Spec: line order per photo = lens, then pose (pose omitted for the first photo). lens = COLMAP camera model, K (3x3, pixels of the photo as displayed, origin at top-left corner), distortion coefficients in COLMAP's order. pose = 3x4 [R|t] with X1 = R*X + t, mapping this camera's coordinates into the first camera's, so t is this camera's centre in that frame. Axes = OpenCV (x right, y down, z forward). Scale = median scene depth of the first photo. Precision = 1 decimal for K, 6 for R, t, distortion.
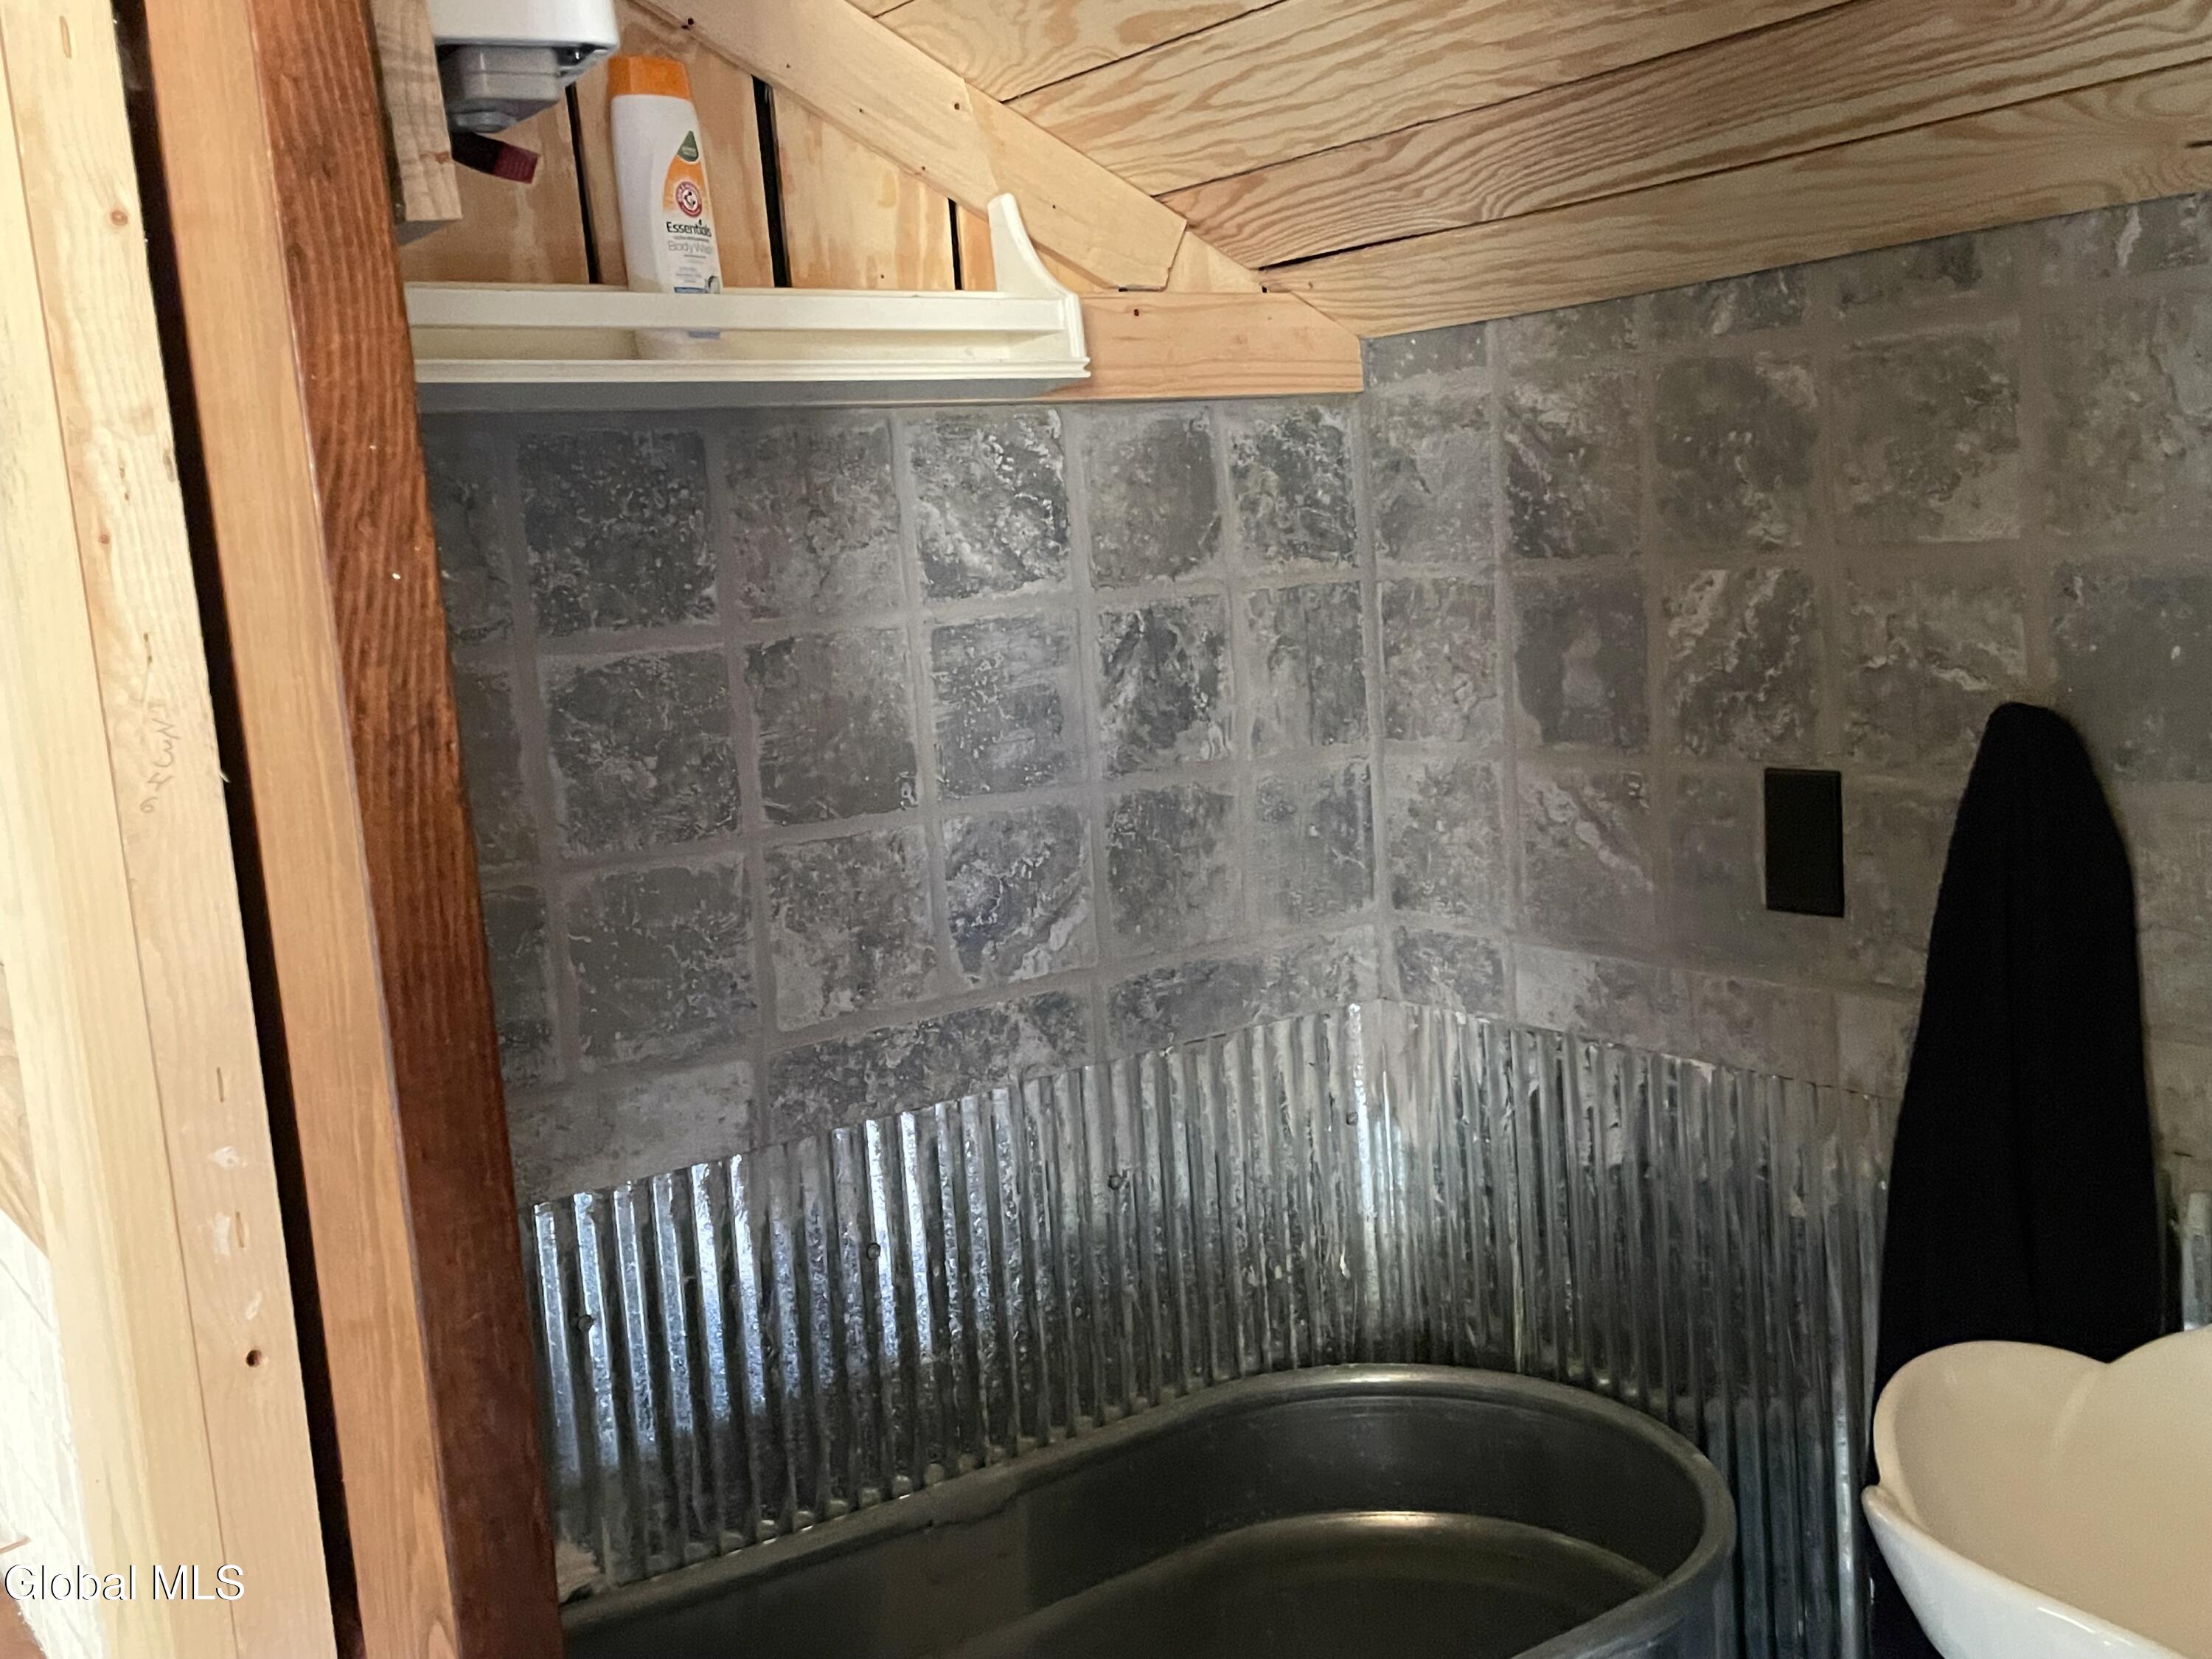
lens RADIAL K [[2130.5, 0, 1100.5], [0, 2130.5, 831.3], [0, 0, 1]] dist [0.061168, 0.000000]
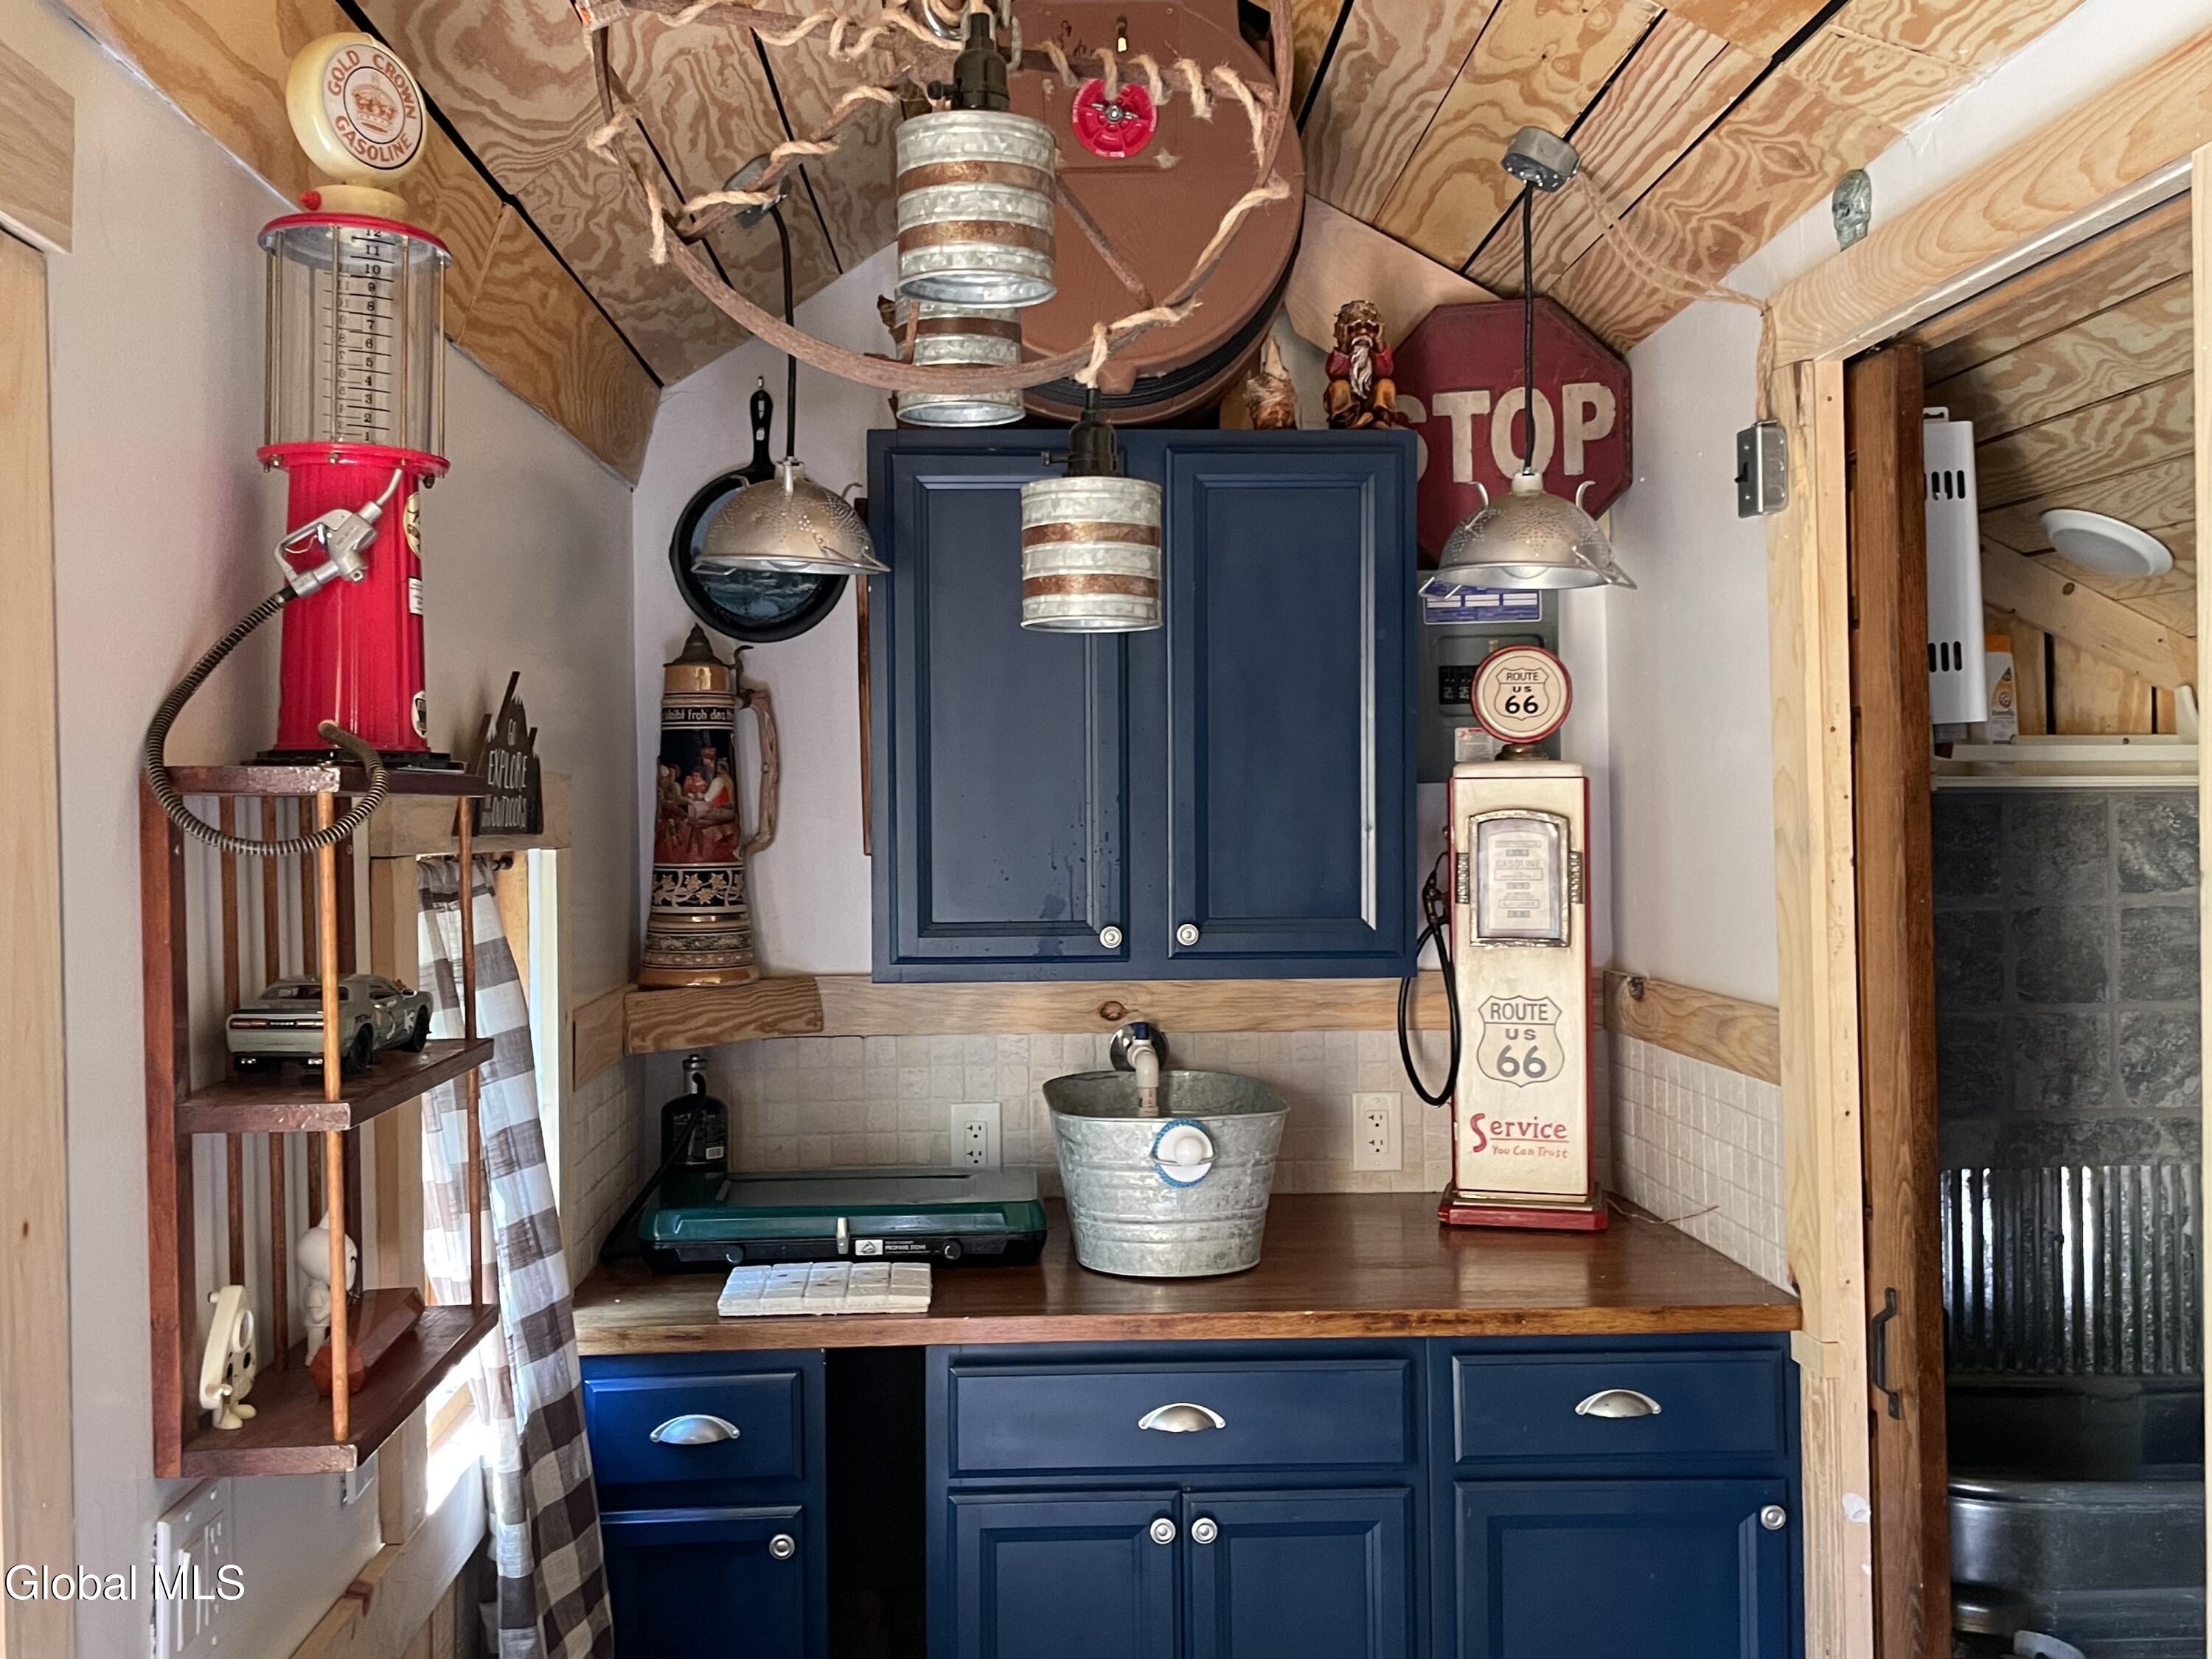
lens RADIAL K [[2130.5, 0, 1143.5], [0, 2130.5, 765.3], [0, 0, 1]] dist [0.061168, 0.000000]
pose [[0.850348, 0.062649, -0.522477, 0.167510], [-0.125674, 0.988334, -0.086029, 0.050577], [0.510993, 0.138817, 0.848302, -1.035831]]
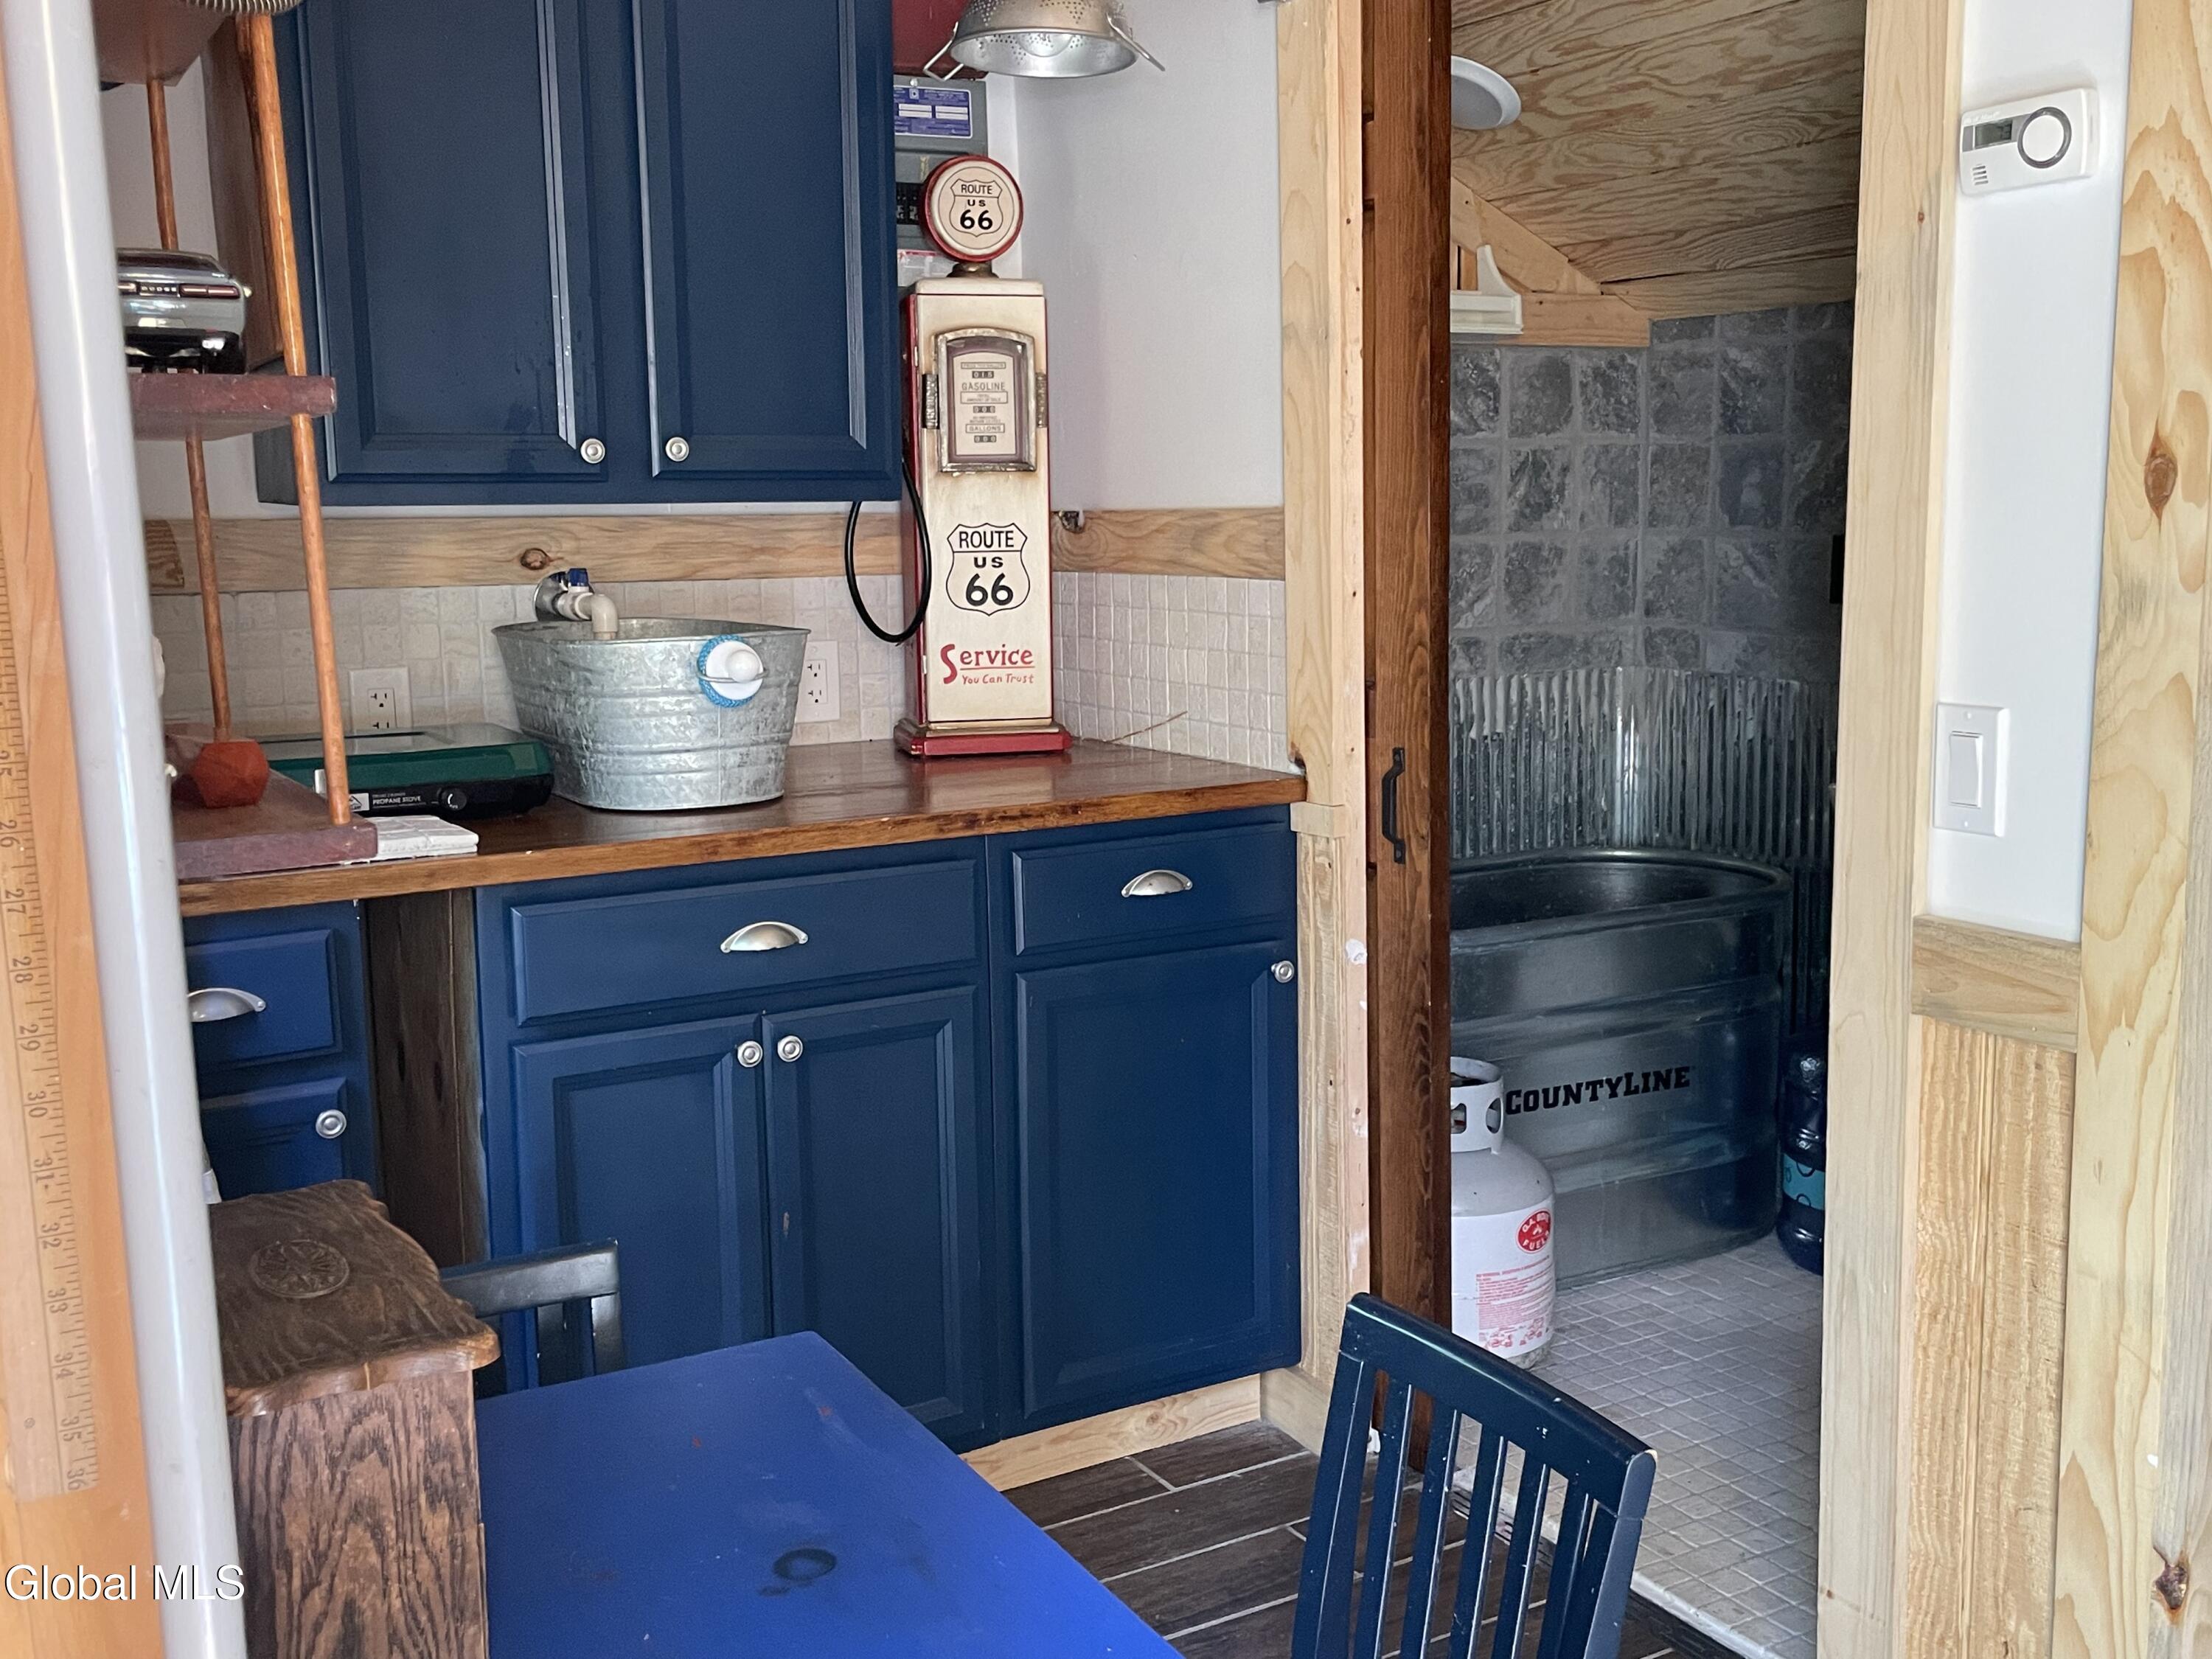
lens RADIAL K [[2130.5, 0, 1132.6], [0, 2130.5, 791.4], [0, 0, 1]] dist [0.061168, 0.000000]
pose [[0.994896, 0.067854, -0.074683, -0.187466], [-0.066965, 0.997652, 0.014340, 0.219979], [0.075481, -0.009266, 0.997104, -1.076240]]
